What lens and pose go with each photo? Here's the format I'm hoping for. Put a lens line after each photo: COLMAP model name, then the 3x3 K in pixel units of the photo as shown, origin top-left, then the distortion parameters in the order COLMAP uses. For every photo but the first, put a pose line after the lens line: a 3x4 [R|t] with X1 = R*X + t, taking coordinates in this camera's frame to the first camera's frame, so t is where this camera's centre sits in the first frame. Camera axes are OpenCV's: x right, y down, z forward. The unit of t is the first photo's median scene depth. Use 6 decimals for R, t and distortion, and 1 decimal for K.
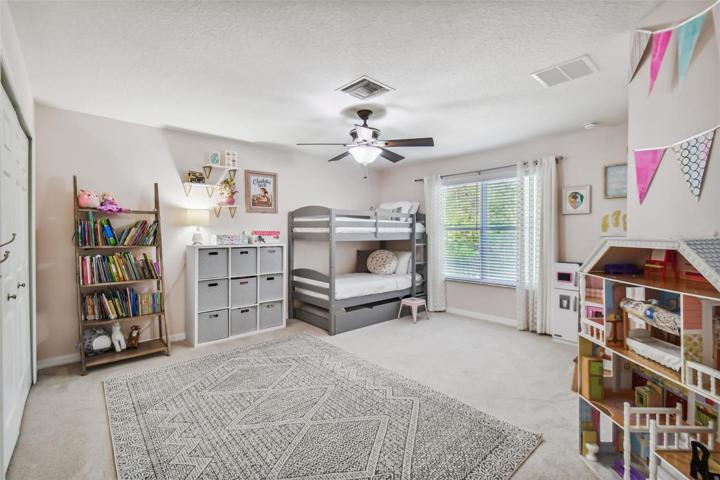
lens RADIAL K [[320.9, 0, 359.9], [0, 320.9, 234.0], [0, 0, 1]] dist [0.000803, -0.000020]
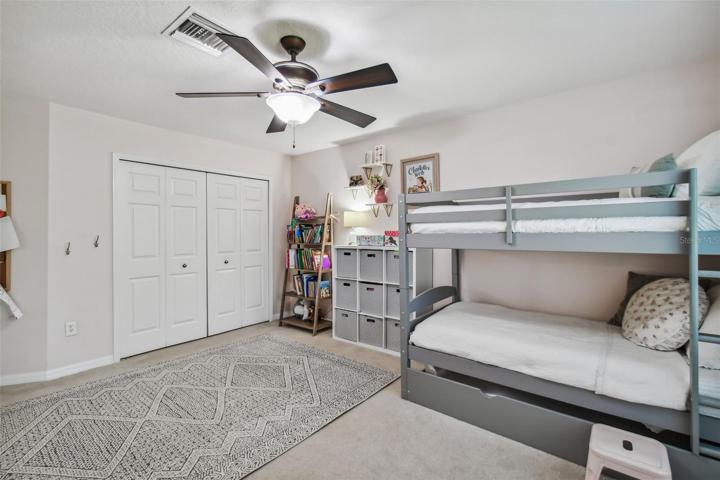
lens RADIAL K [[320.9, 0, 359.9], [0, 320.9, 234.0], [0, 0, 1]] dist [0.000803, -0.000020]
pose [[0.158609, 0.002768, -0.987338, 0.536361], [0.003444, 0.999988, 0.003357, -0.005682], [0.987335, -0.003933, 0.158598, 0.847043]]
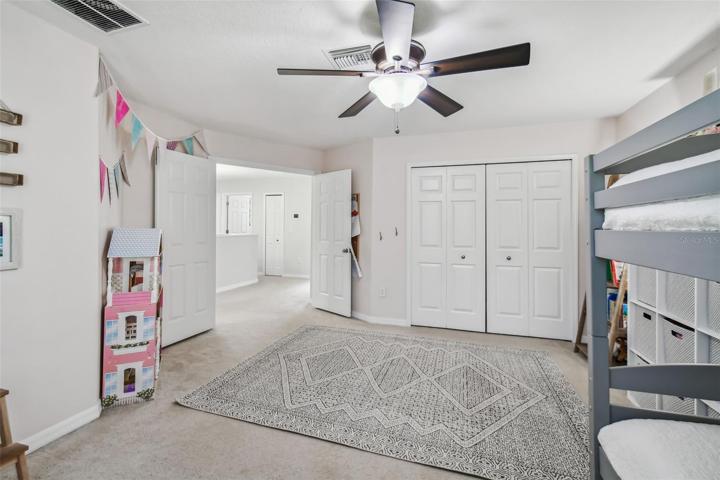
lens RADIAL K [[325.2, 0, 357.6], [0, 325.2, 225.0], [0, 0, 1]] dist [-0.001661, -0.000552]
pose [[-0.864836, -0.008634, -0.501981, 0.303441], [-0.009055, 0.999958, -0.001598, -0.006153], [0.501973, 0.003163, -0.864877, 1.205242]]
